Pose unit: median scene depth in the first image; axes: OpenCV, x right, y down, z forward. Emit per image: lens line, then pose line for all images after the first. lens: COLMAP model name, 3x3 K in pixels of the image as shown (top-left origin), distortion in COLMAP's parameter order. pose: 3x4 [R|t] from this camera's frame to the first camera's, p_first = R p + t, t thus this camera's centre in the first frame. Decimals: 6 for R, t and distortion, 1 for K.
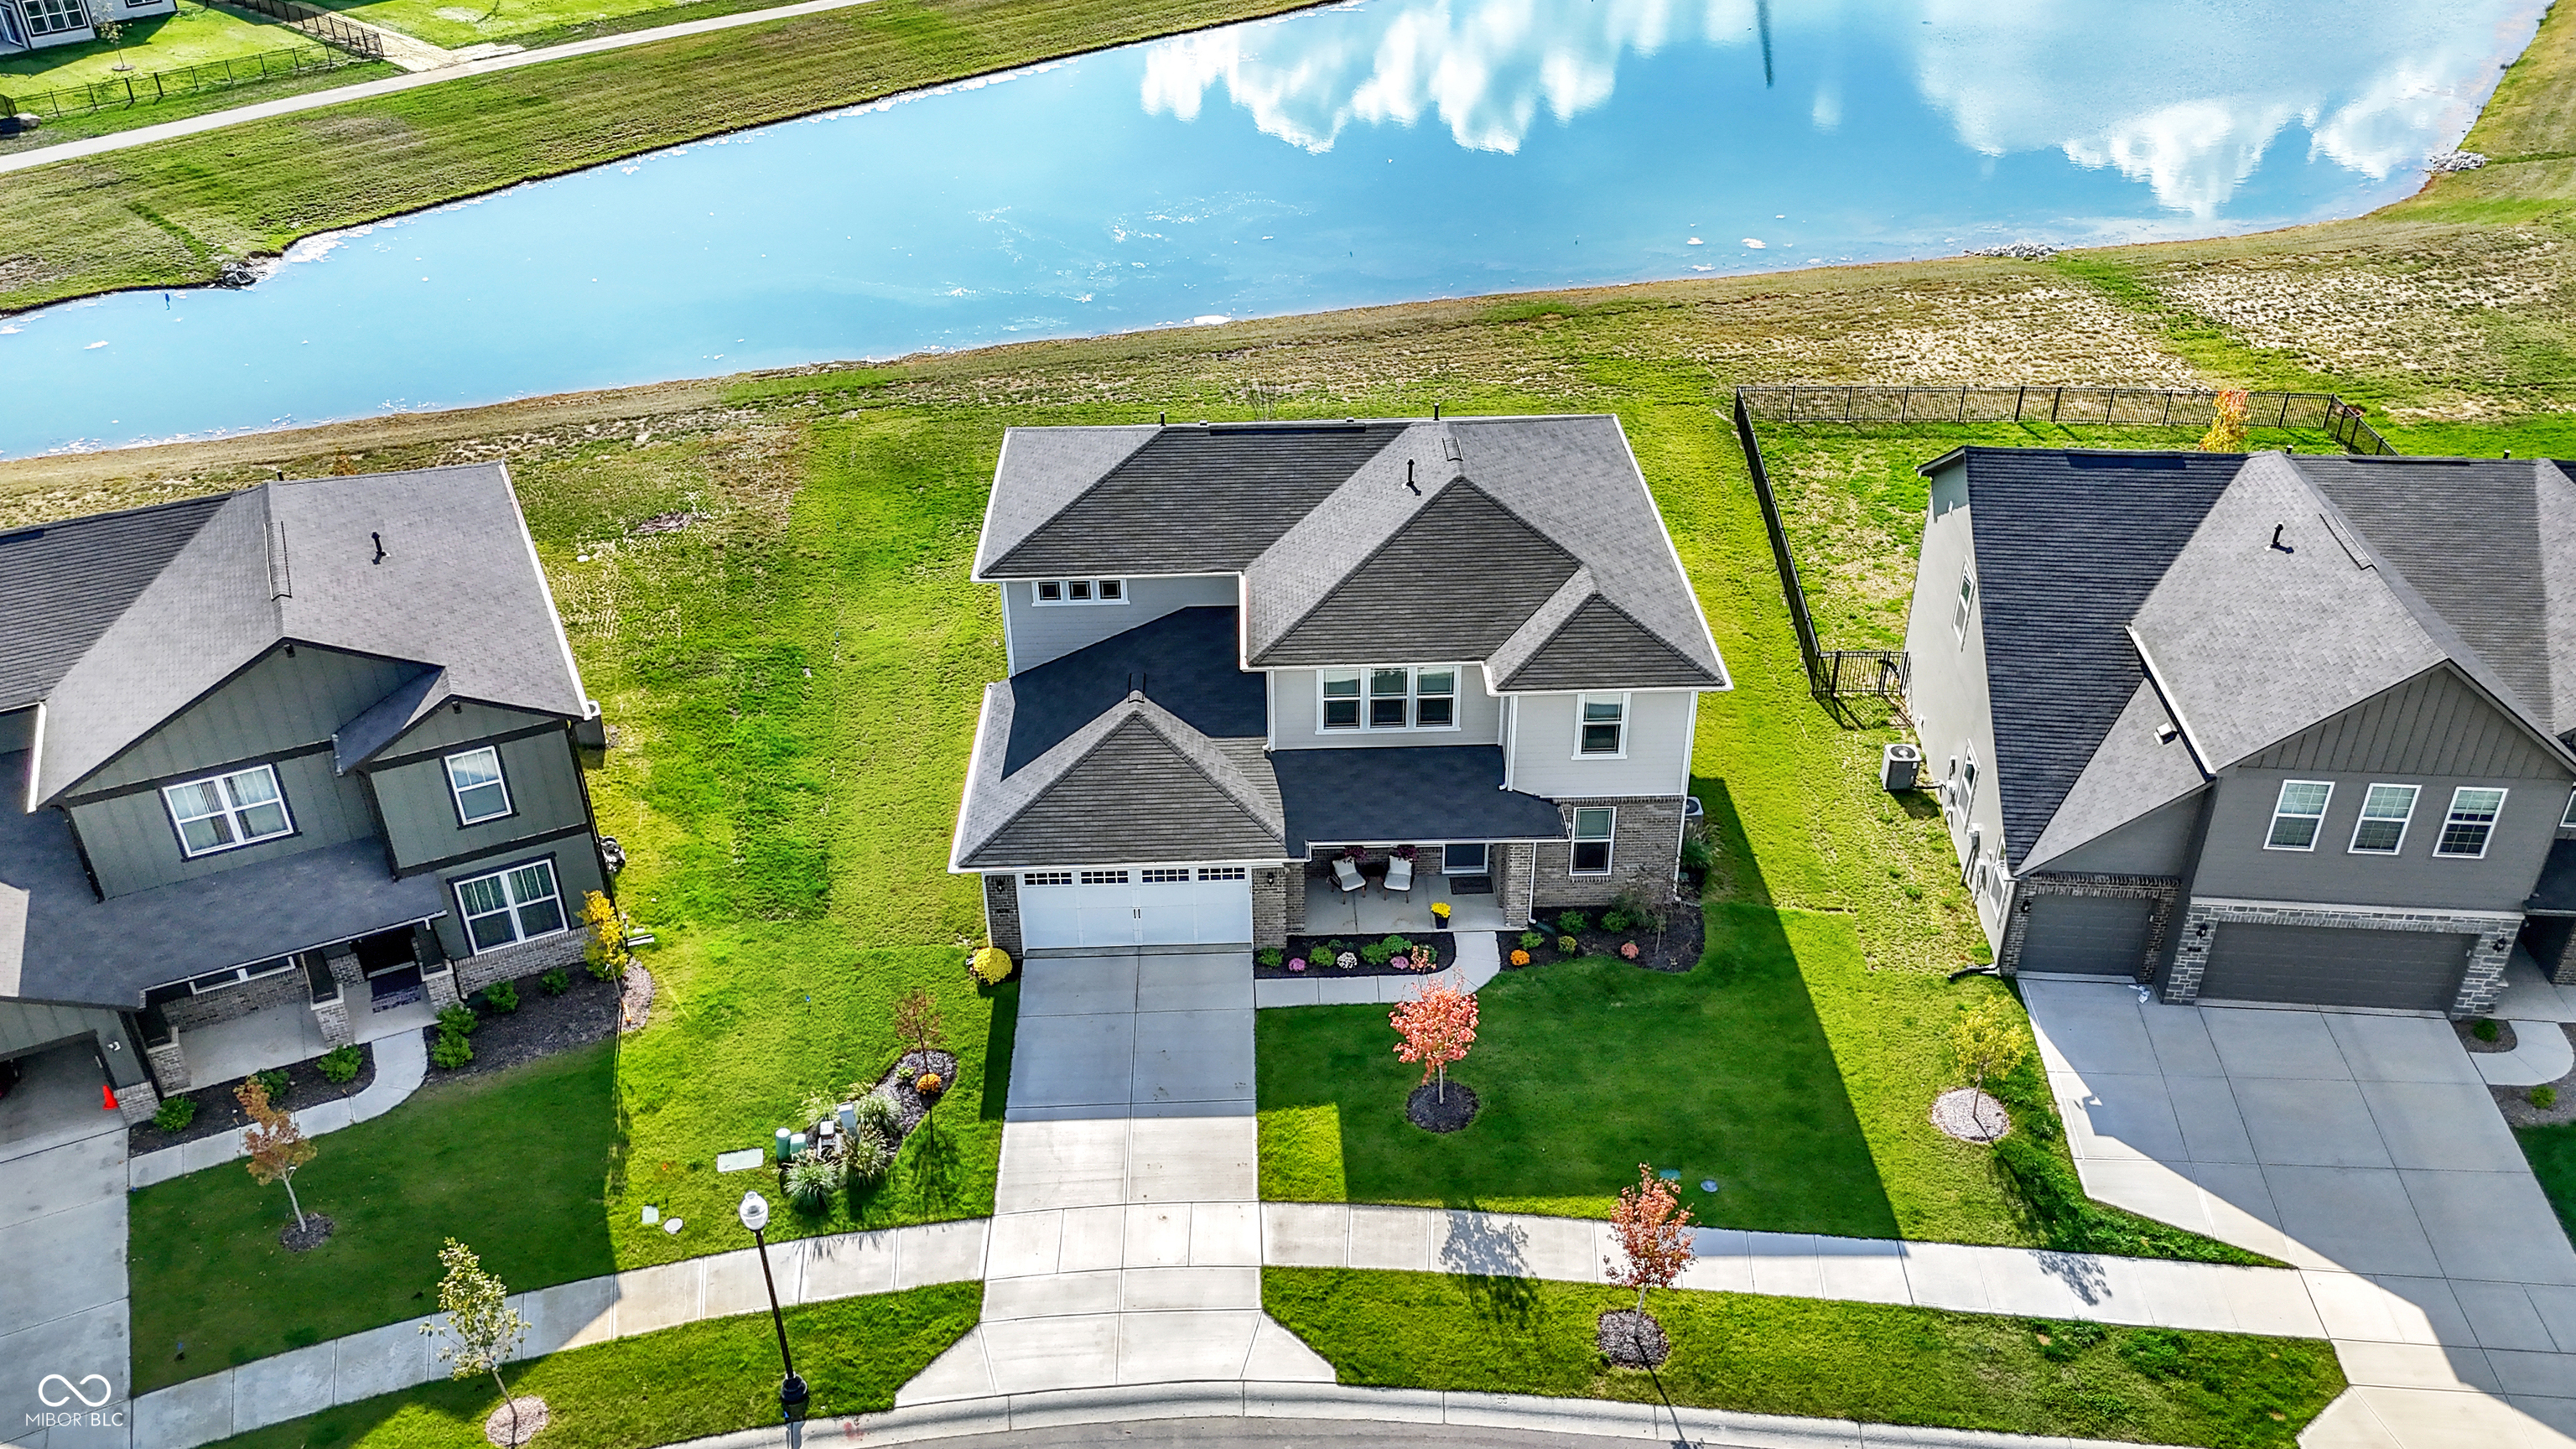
lens RADIAL K [[2135.4, 0, 1288.0], [0, 2135.4, 724.5], [0, 0, 1]] dist [0.038921, -0.002609]
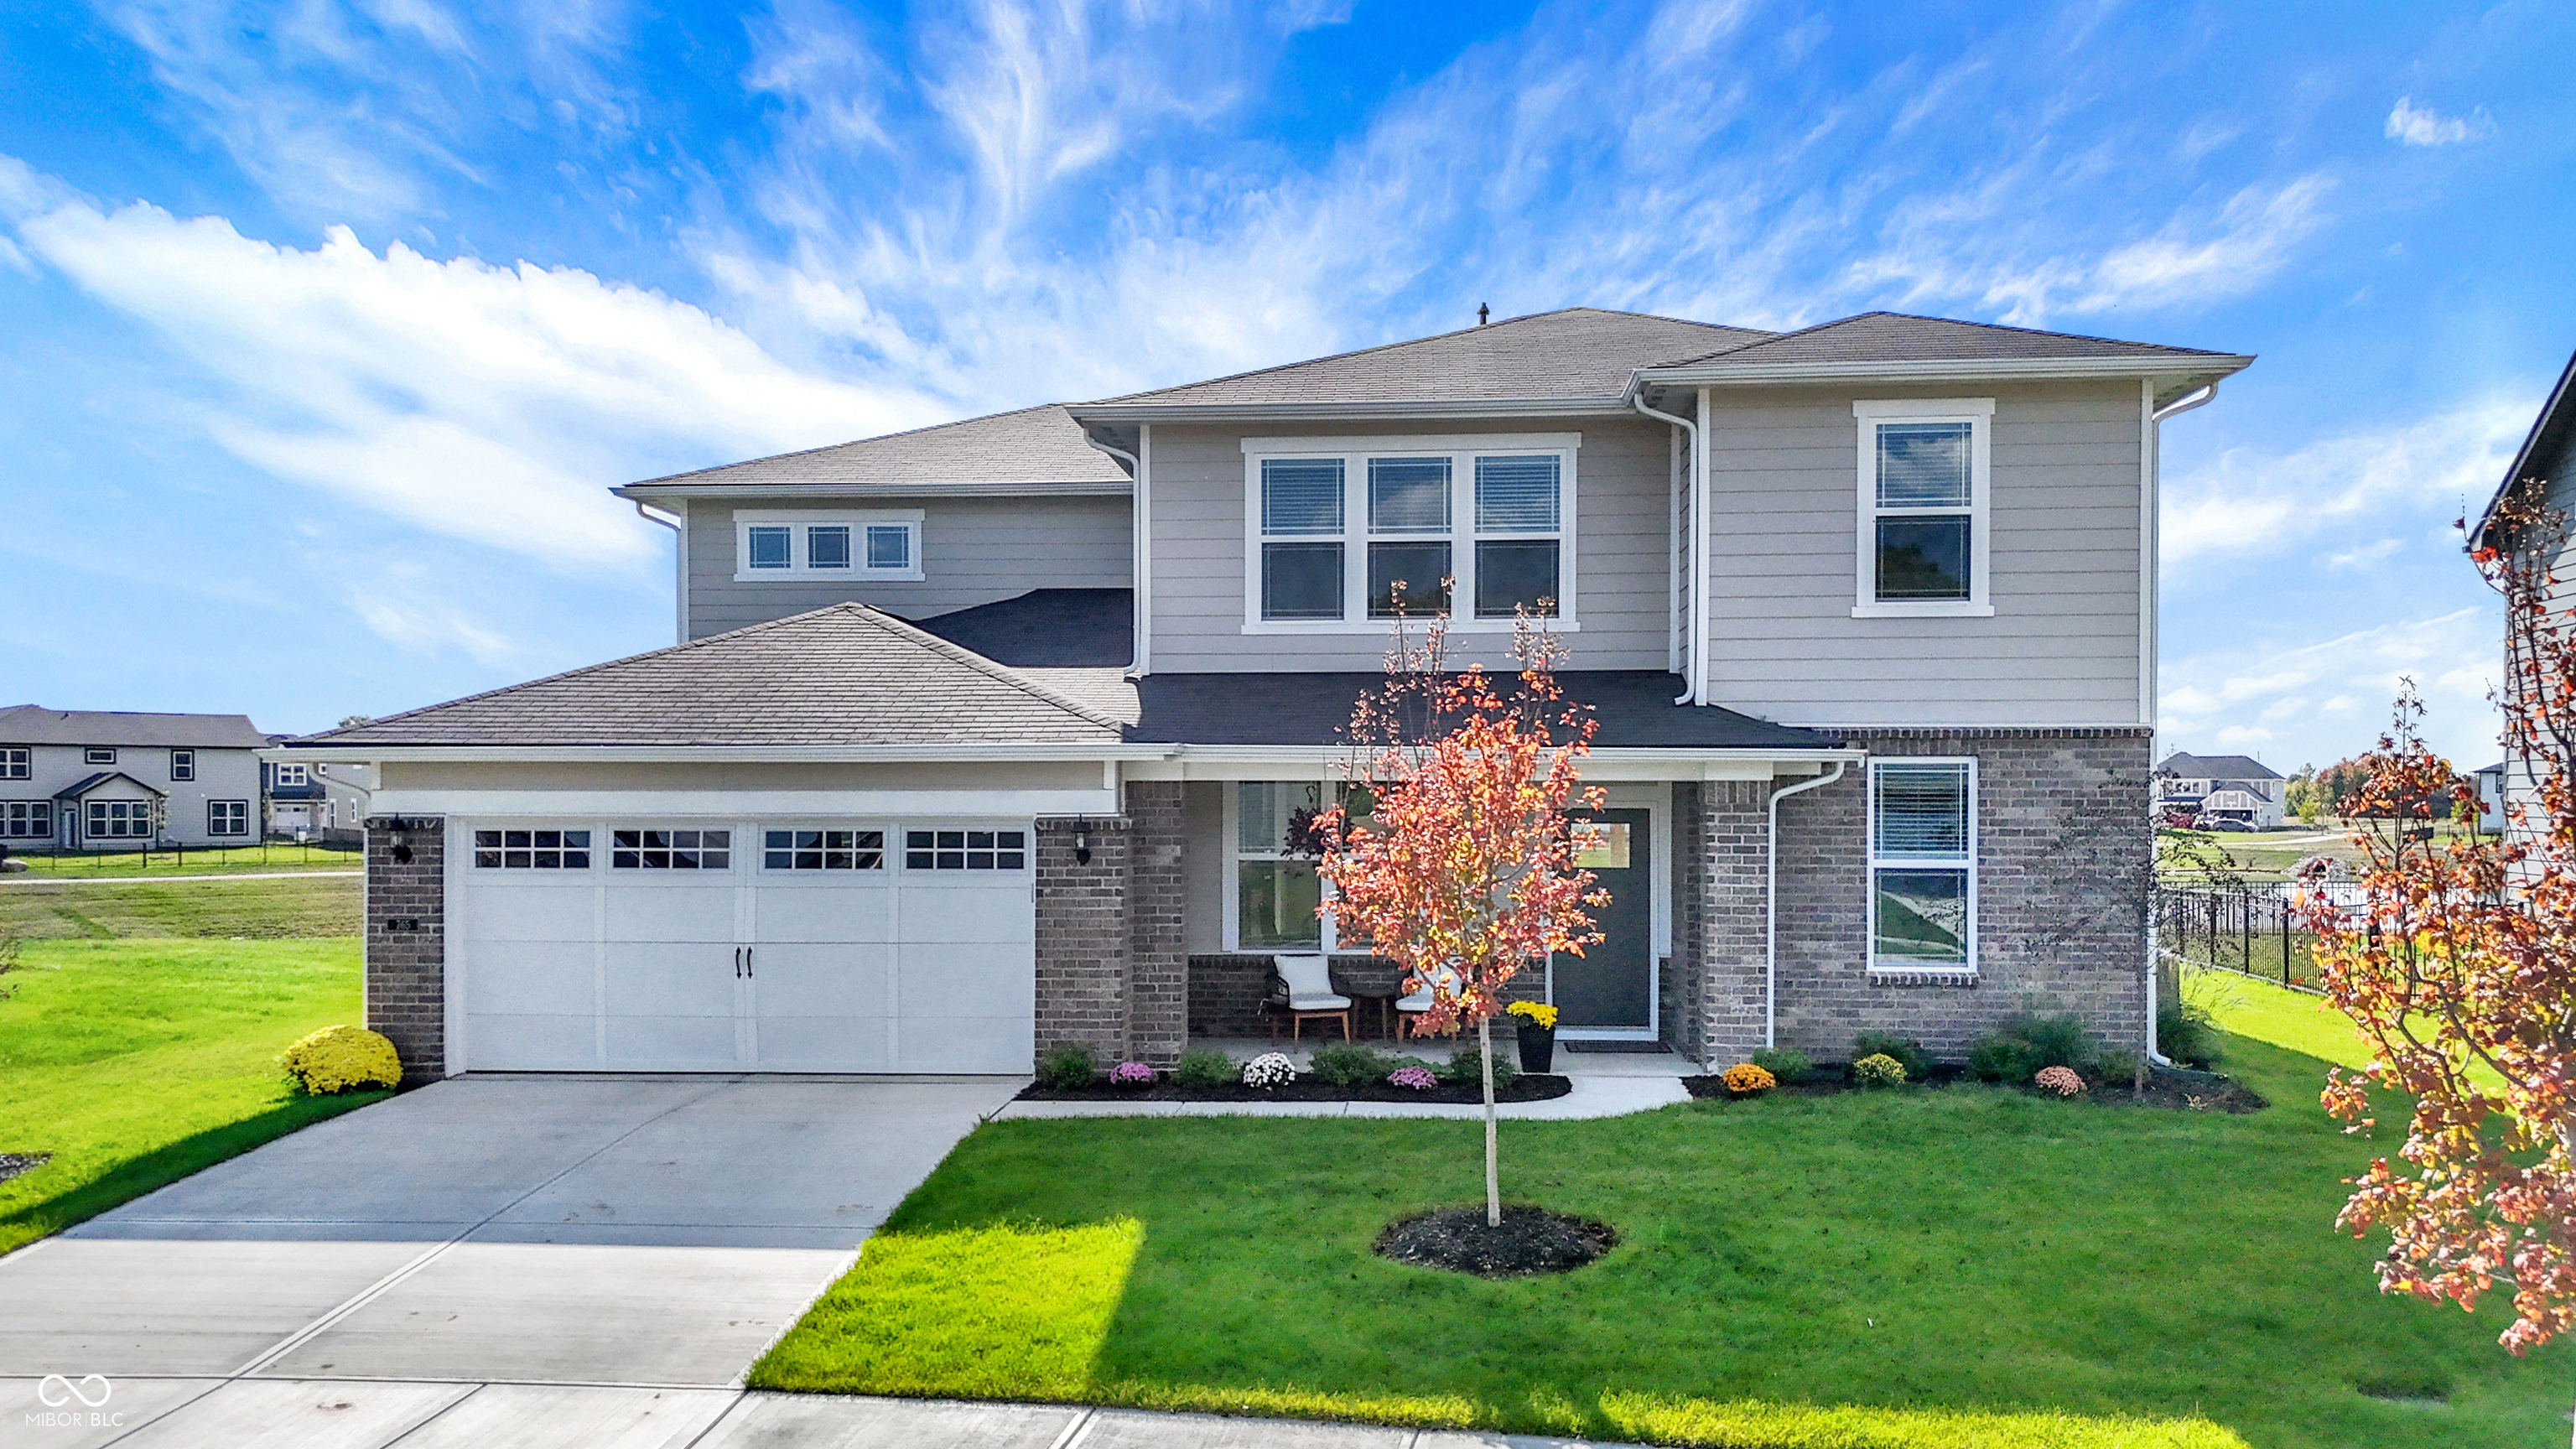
lens RADIAL K [[2135.4, 0, 1288.0], [0, 2135.4, 724.5], [0, 0, 1]] dist [0.038921, -0.002609]
pose [[0.995489, 0.008766, -0.094476, 0.065206], [-0.055739, 0.859827, -0.507533, 0.247431], [0.076784, 0.510509, 0.856437, 0.659299]]
